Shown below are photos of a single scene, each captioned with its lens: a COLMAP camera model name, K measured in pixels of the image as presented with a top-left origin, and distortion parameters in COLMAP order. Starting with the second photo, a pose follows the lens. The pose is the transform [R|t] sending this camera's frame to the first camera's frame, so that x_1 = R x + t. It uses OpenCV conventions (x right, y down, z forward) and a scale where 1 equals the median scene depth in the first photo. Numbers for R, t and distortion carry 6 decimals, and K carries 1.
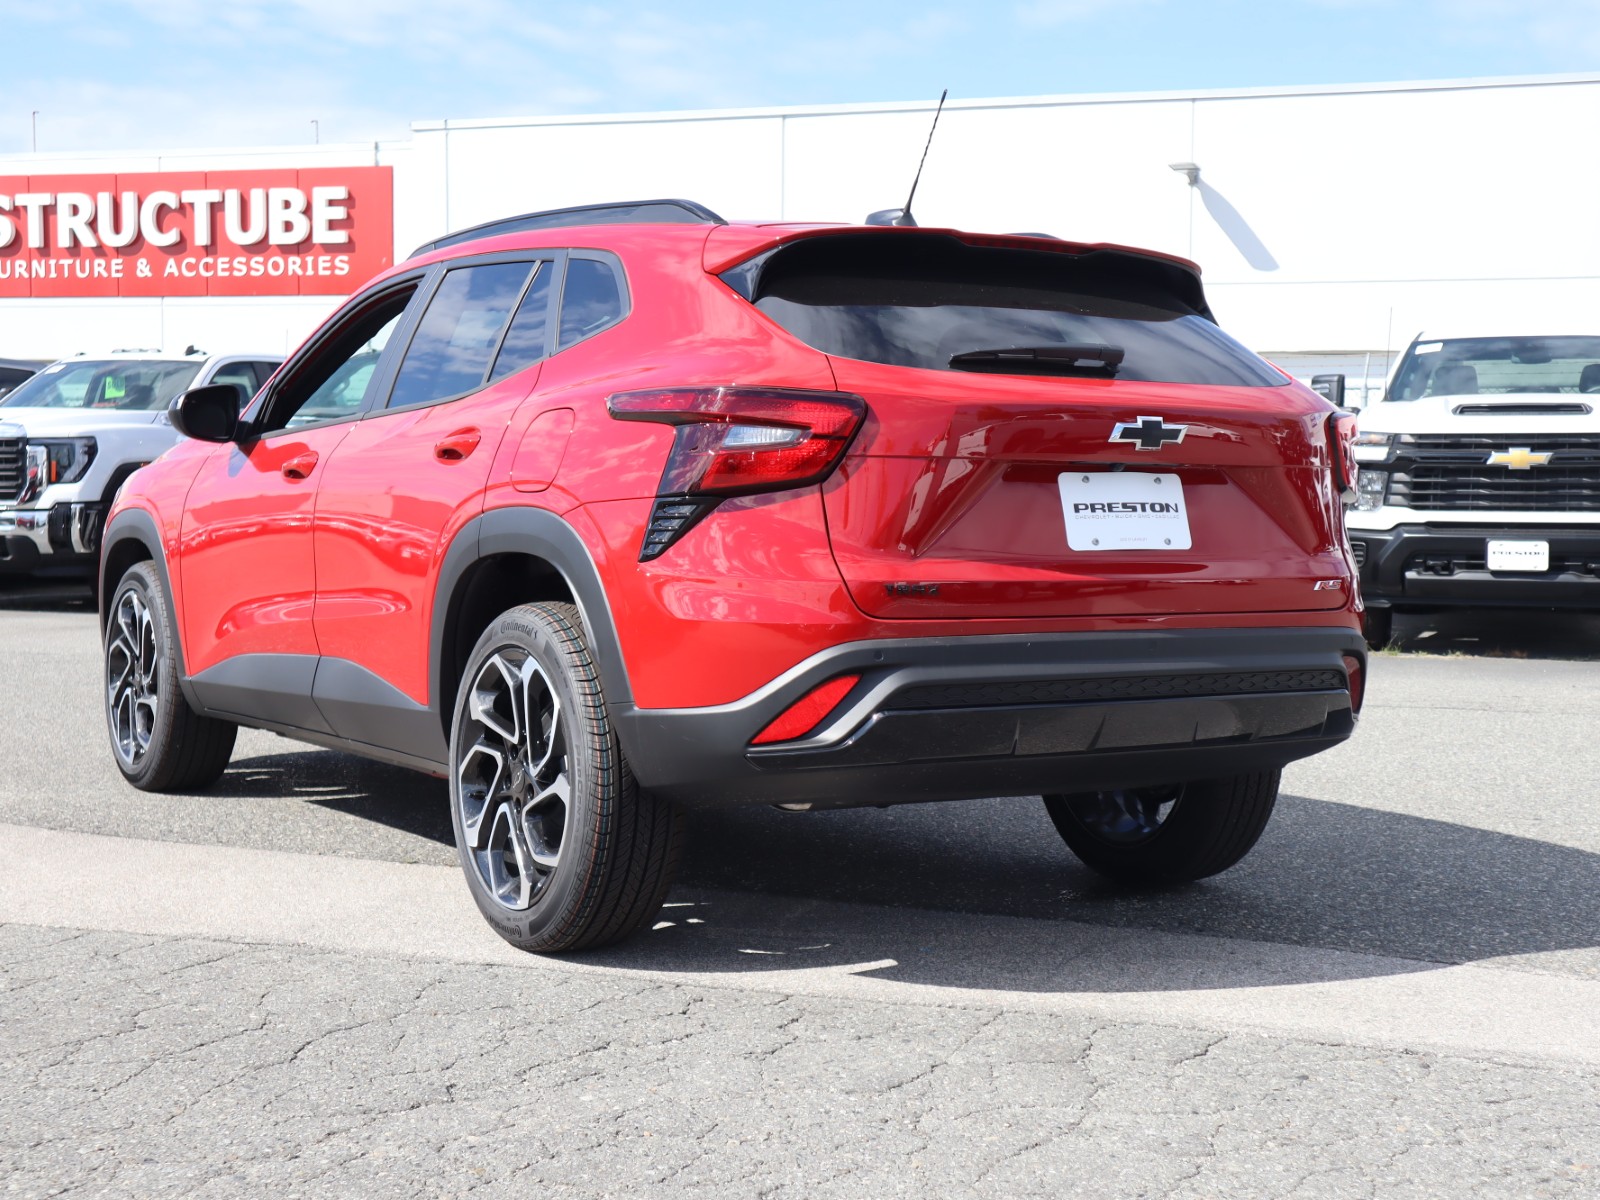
lens RADIAL K [[2255.1, 0, 800.0], [0, 2255.1, 600.0], [0, 0, 1]] dist [0.021976, 0.088787]
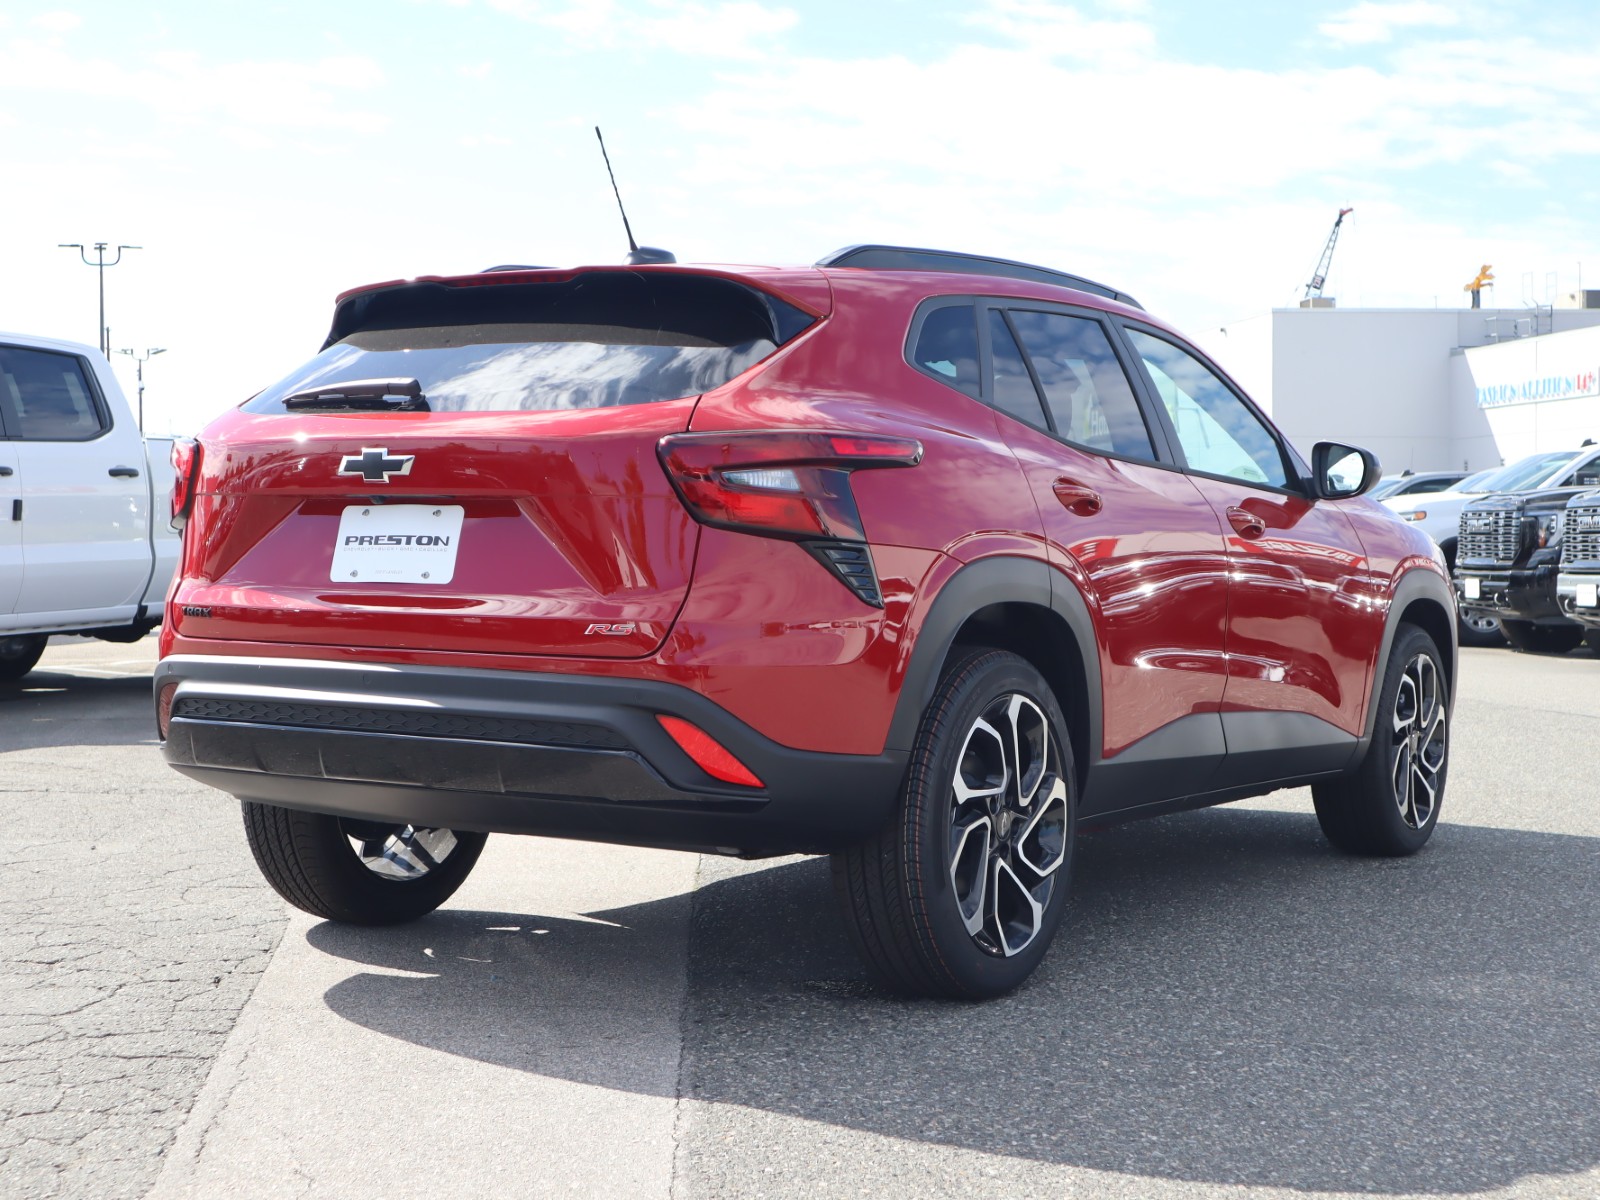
lens RADIAL K [[2342.1, 0, 800.0], [0, 2342.1, 600.0], [0, 0, 1]] dist [0.034101, 0.067245]
pose [[0.430127, 0.017356, -0.902602, 0.243198], [-0.049937, 0.998742, -0.004593, -0.003962], [0.901386, 0.047049, 0.430452, 0.150778]]
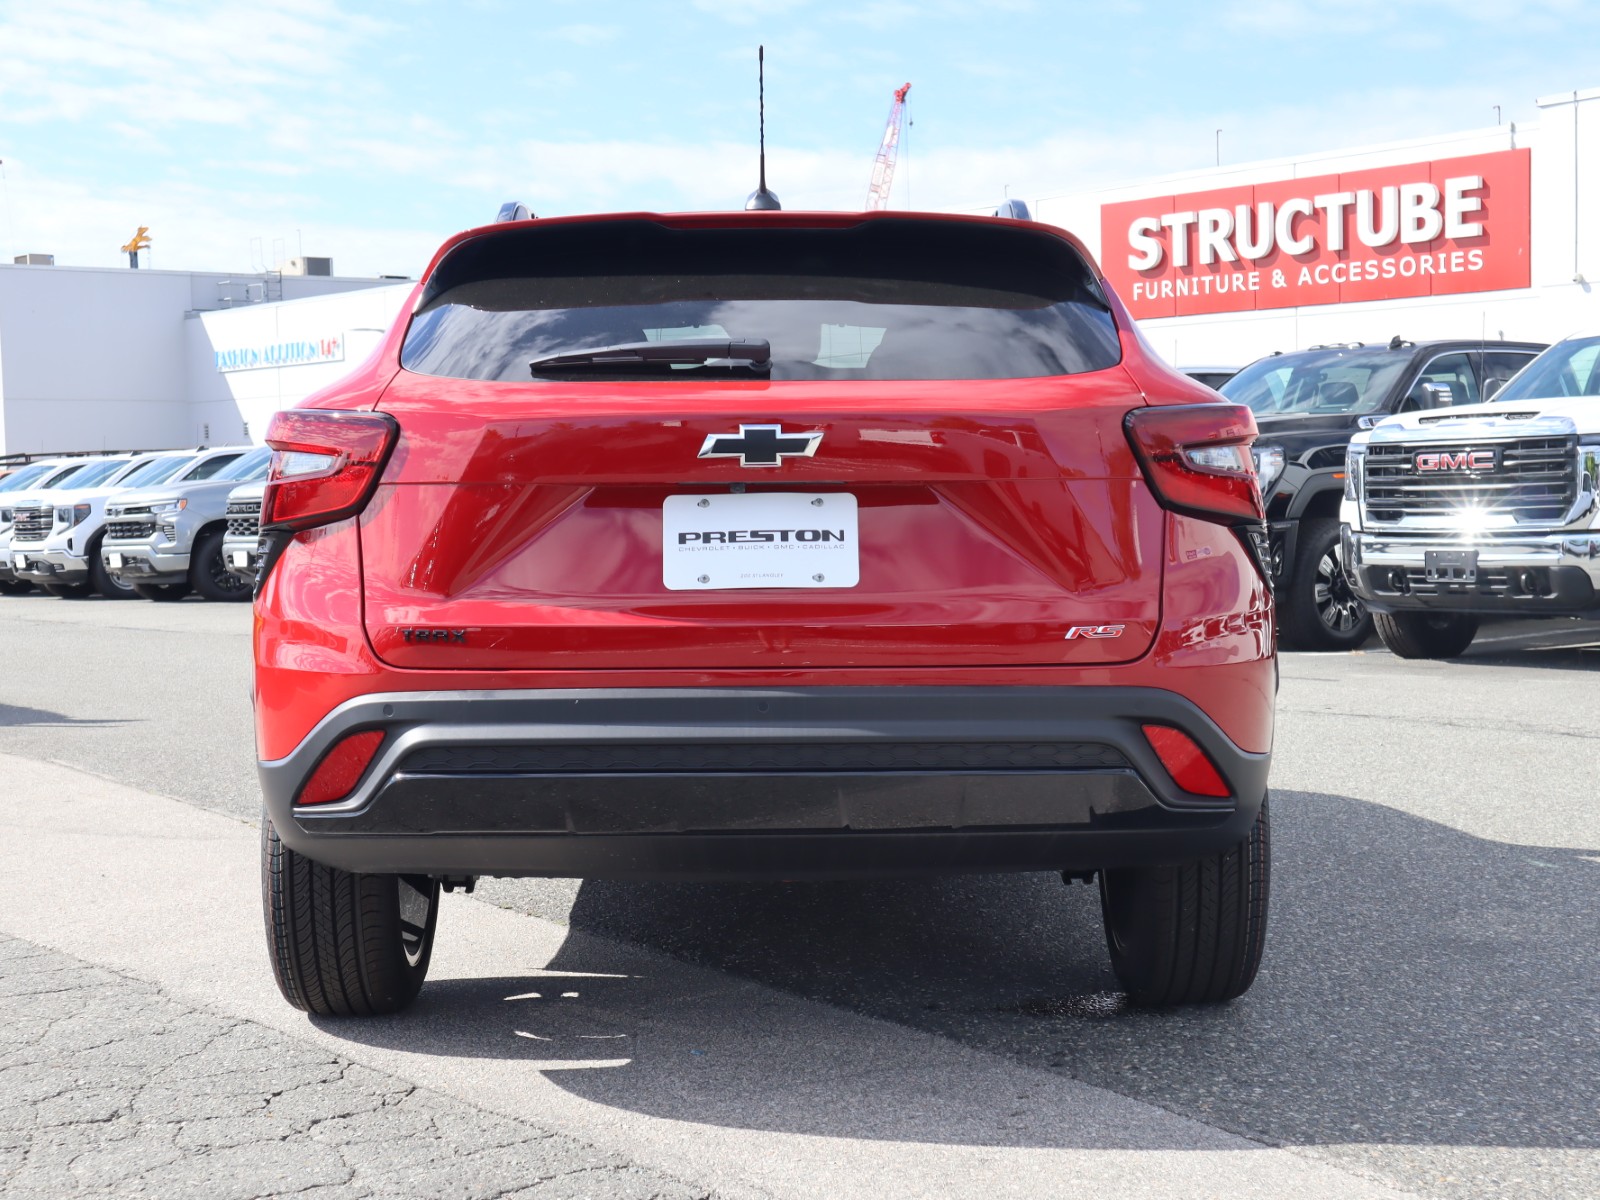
lens RADIAL K [[2342.1, 0, 800.0], [0, 2342.1, 600.0], [0, 0, 1]] dist [0.034101, 0.067245]
pose [[0.850578, 0.002756, -0.525842, 0.127061], [-0.006513, 0.999965, -0.005294, -0.002835], [0.525809, 0.007928, 0.850566, 0.059888]]
